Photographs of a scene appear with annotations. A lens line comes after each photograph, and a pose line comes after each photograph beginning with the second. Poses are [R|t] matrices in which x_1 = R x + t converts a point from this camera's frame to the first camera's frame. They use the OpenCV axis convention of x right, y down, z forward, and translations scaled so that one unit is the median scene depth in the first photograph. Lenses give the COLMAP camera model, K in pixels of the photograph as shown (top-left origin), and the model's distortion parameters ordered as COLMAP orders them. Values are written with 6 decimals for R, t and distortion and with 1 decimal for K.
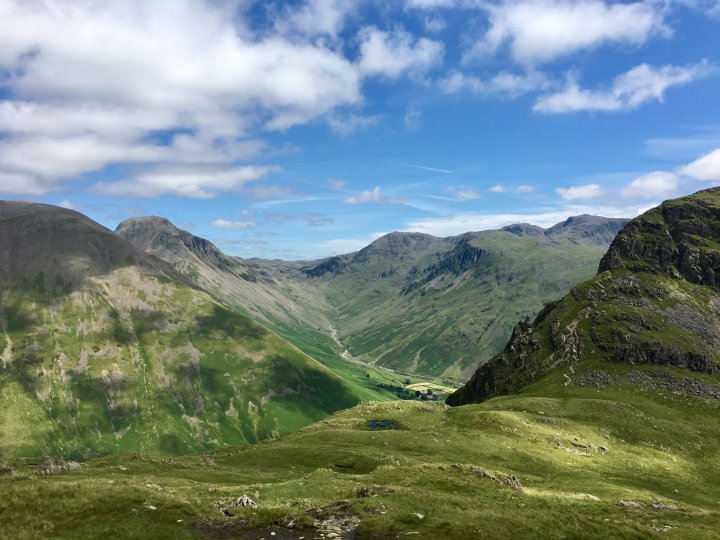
lens RADIAL K [[604.8, 0, 361.5], [0, 604.8, 271.0], [0, 0, 1]] dist [0.031970, -0.033134]
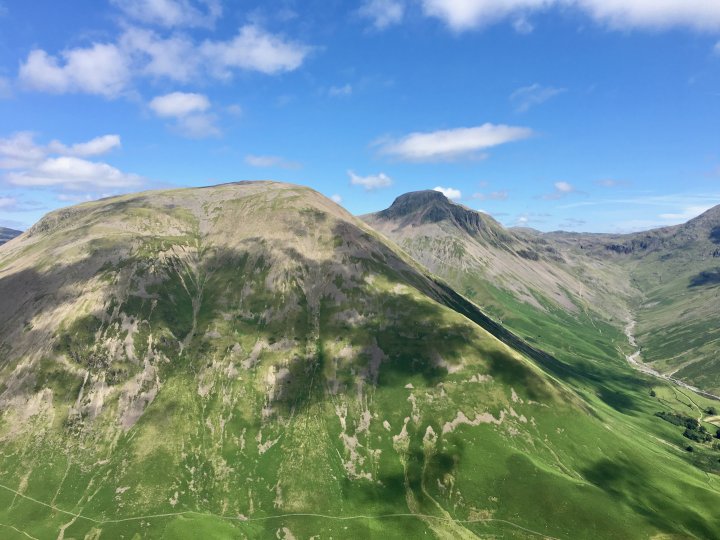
lens RADIAL K [[604.8, 0, 358.3], [0, 604.8, 267.3], [0, 0, 1]] dist [0.031970, -0.033134]
pose [[0.860510, 0.027077, -0.508713, 0.057696], [-0.006105, 0.999063, 0.042850, -0.009069], [0.509396, -0.033767, 0.859869, 0.136440]]
